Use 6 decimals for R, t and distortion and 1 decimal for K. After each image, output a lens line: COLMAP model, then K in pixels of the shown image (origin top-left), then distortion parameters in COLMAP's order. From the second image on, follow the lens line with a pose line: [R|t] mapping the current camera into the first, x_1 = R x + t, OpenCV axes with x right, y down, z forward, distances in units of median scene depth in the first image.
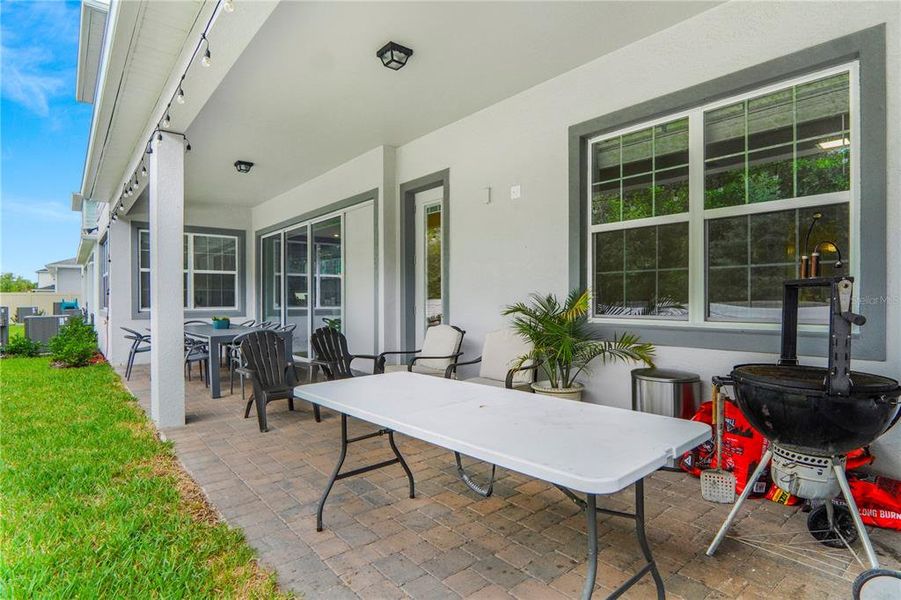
lens RADIAL K [[480.6, 0, 453.7], [0, 480.6, 306.2], [0, 0, 1]] dist [-0.037944, 0.000886]
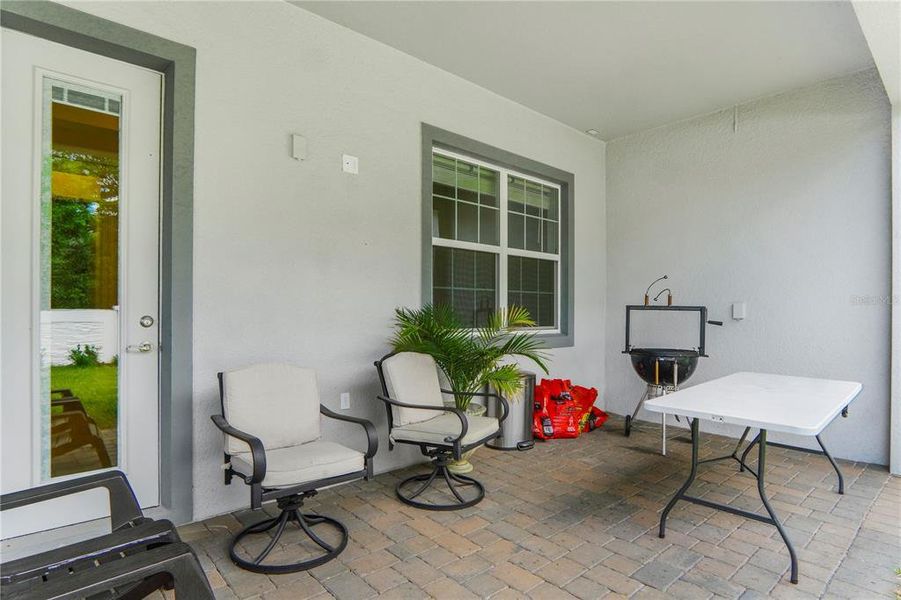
lens RADIAL K [[480.6, 0, 453.7], [0, 480.6, 306.2], [0, 0, 1]] dist [-0.037944, 0.000886]
pose [[-0.048205, -0.001004, 0.998837, -0.794115], [-0.004302, 0.999990, 0.000798, -0.035498], [-0.998828, -0.004259, -0.048209, 1.175045]]
